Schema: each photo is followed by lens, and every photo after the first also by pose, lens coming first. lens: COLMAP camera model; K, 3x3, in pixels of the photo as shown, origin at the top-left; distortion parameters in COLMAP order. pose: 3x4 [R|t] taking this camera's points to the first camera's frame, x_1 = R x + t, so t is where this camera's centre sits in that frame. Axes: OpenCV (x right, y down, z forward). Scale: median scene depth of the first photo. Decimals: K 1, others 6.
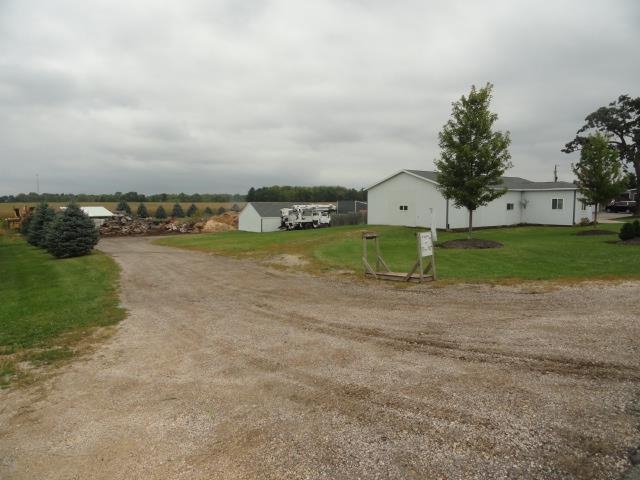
lens RADIAL K [[446.4, 0, 320.0], [0, 446.4, 240.0], [0, 0, 1]] dist [-0.001718, 0.005128]
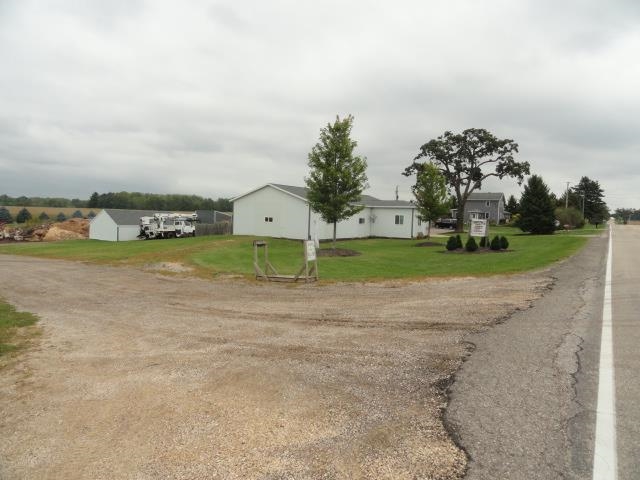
lens RADIAL K [[446.4, 0, 320.0], [0, 446.4, 240.0], [0, 0, 1]] dist [-0.001718, 0.005128]
pose [[0.949465, 0.013073, 0.313601, -0.031138], [-0.005272, 0.999656, -0.025711, 0.003172], [-0.313829, 0.022758, 0.949207, -0.039977]]
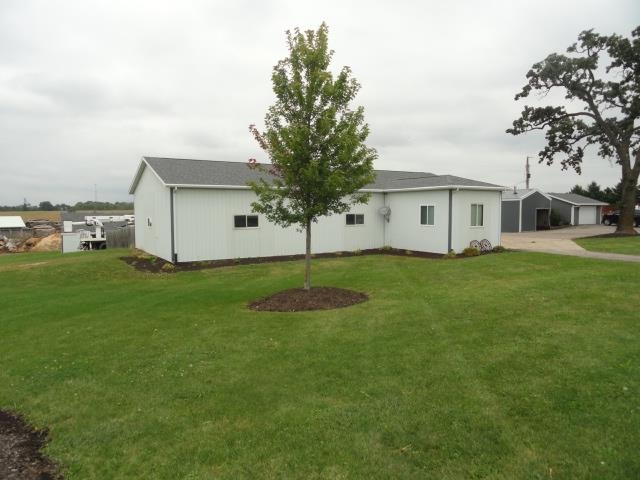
lens RADIAL K [[446.4, 0, 320.0], [0, 446.4, 240.0], [0, 0, 1]] dist [-0.001718, 0.005128]
pose [[0.992880, 0.004201, -0.119043, 0.536576], [-0.006040, 0.999868, -0.015085, -0.046570], [0.118964, 0.015697, 0.992774, 0.499721]]
